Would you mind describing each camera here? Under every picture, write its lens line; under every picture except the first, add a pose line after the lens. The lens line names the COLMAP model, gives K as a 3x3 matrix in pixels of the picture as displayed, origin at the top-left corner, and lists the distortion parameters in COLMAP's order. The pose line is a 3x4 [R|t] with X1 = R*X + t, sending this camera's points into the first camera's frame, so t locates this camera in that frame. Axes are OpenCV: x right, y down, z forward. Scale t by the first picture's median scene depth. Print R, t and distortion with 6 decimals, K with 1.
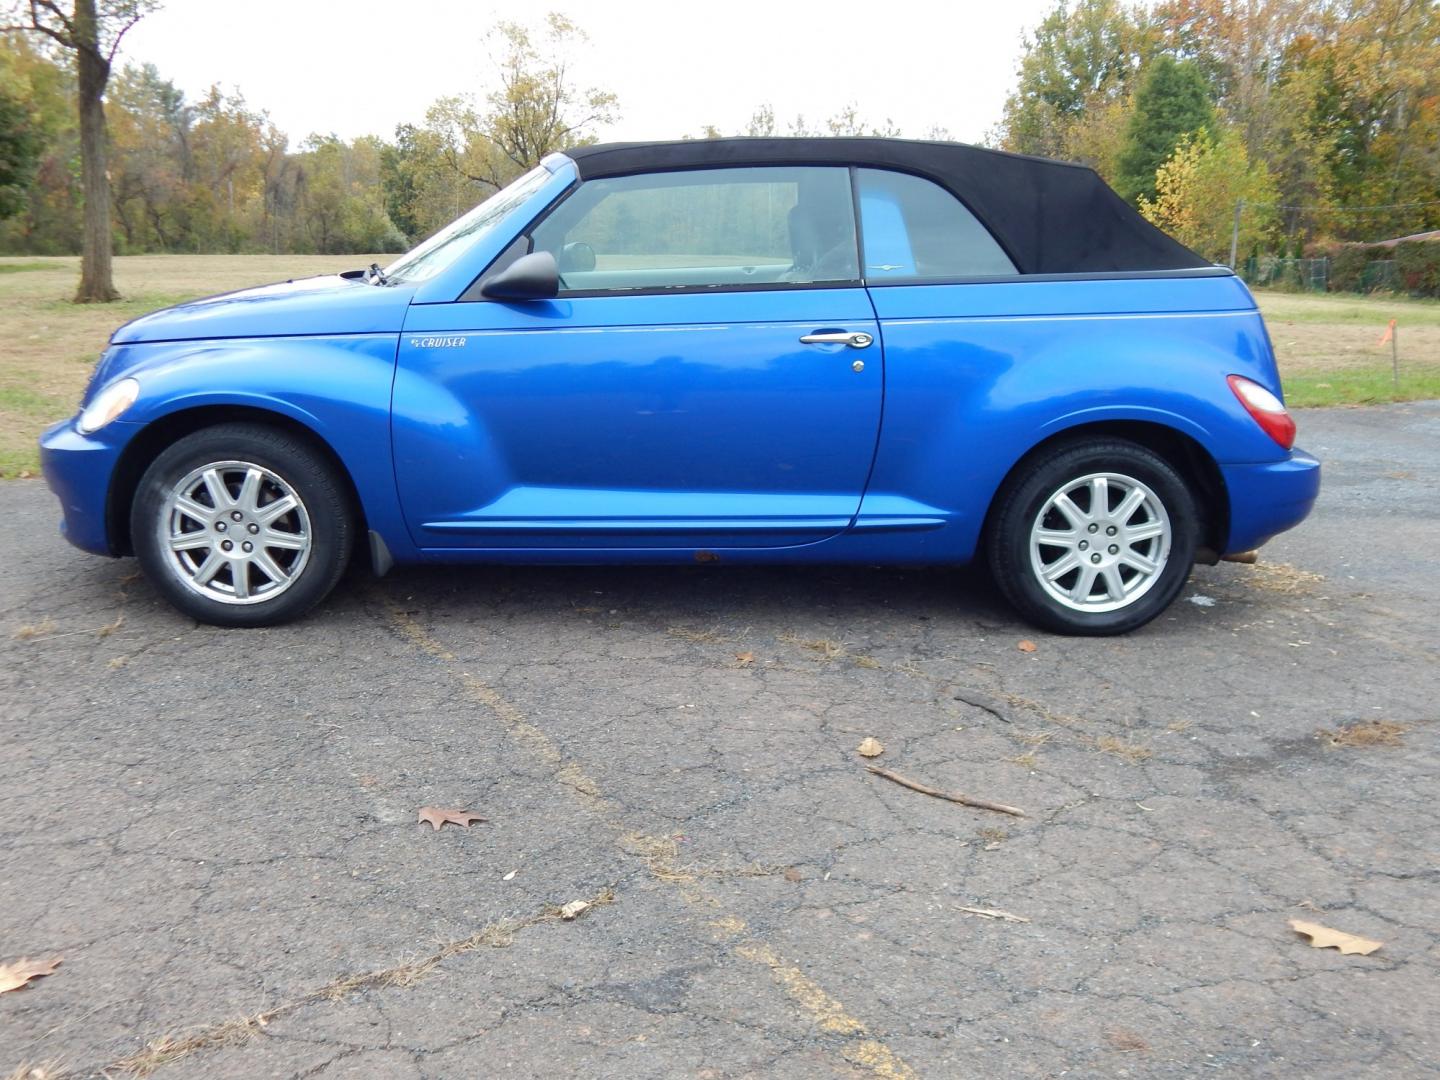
lens RADIAL K [[1328.3, 0, 706.7], [0, 1328.3, 549.2], [0, 0, 1]] dist [-0.025967, 0.000000]
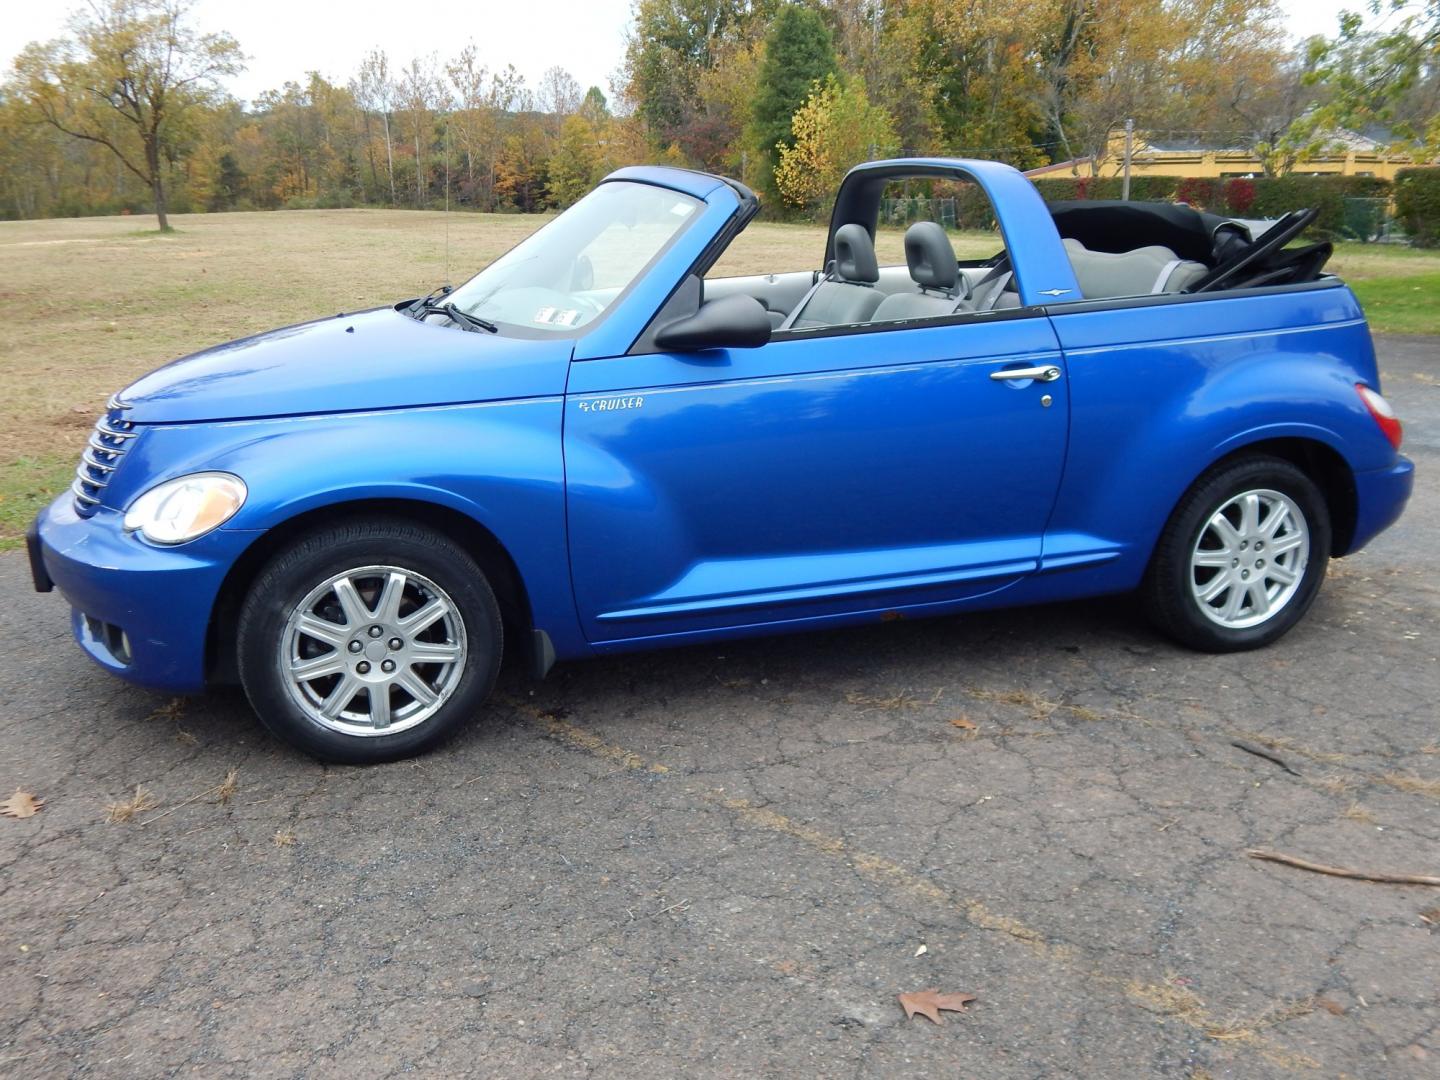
lens RADIAL K [[1328.3, 0, 693.0], [0, 1328.3, 545.2], [0, 0, 1]] dist [-0.025967, 0.000000]
pose [[0.961899, -0.092578, 0.257253, -0.355254], [0.083200, 0.995418, 0.047125, -0.095661], [-0.260437, -0.023926, 0.965194, 0.151358]]
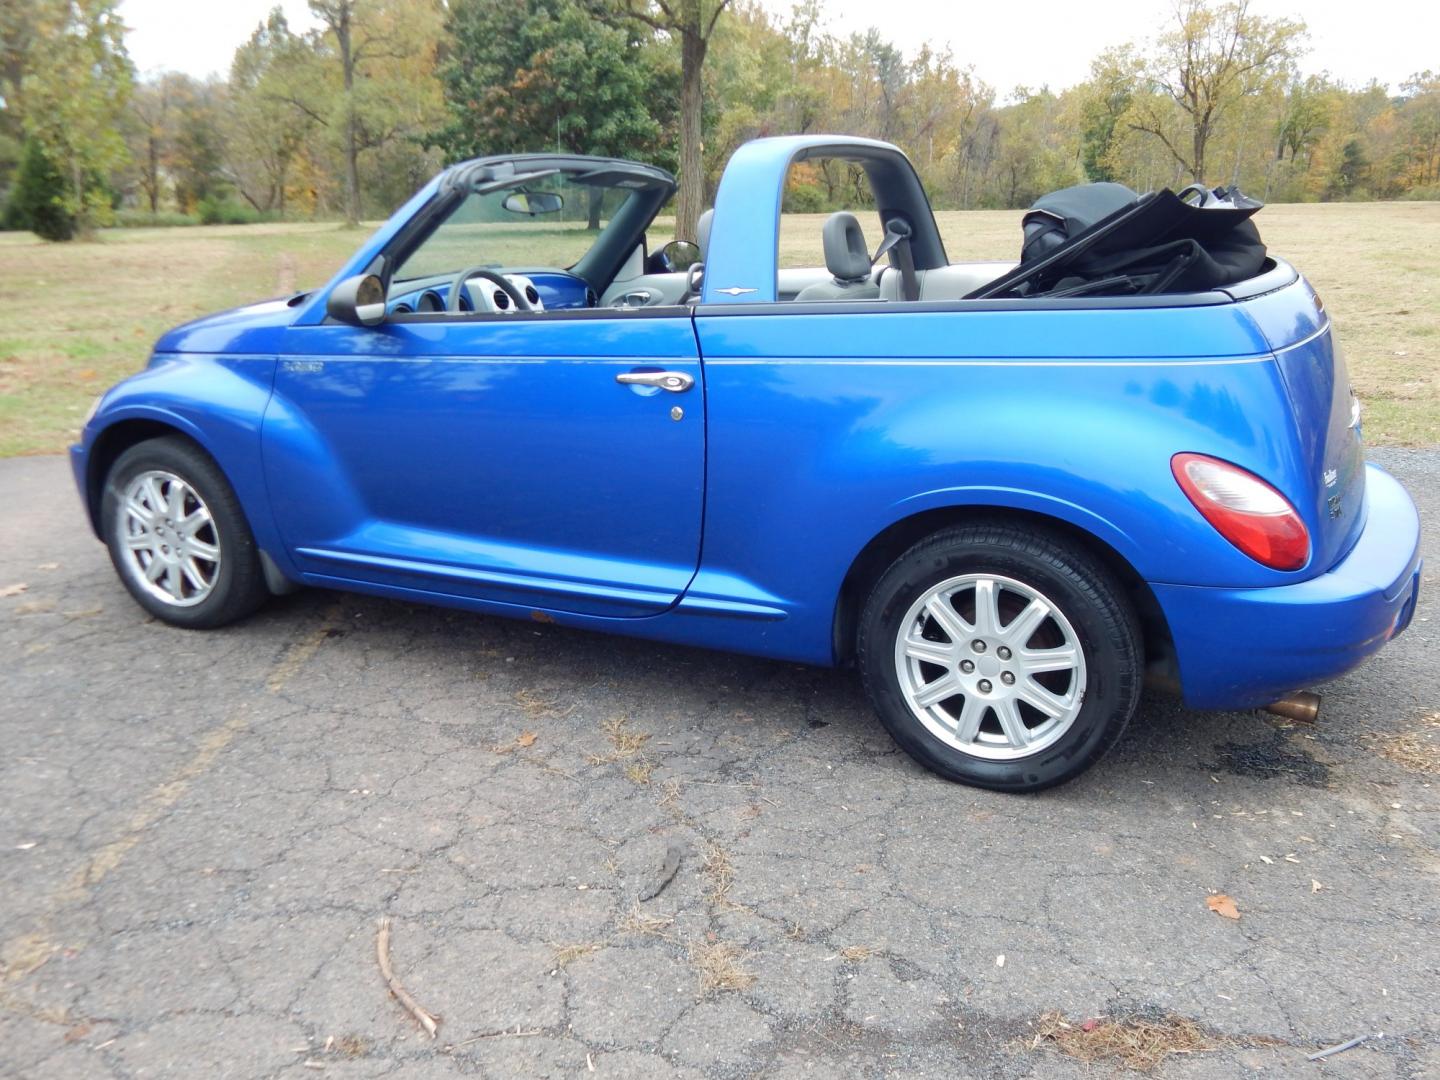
lens RADIAL K [[1328.3, 0, 720.5], [0, 1328.3, 548.4], [0, 0, 1]] dist [-0.025967, 0.000000]
pose [[0.867446, 0.103321, -0.486685, 0.514841], [-0.085910, 0.994611, 0.058030, -0.099052], [0.490058, -0.008526, 0.871648, 0.284396]]
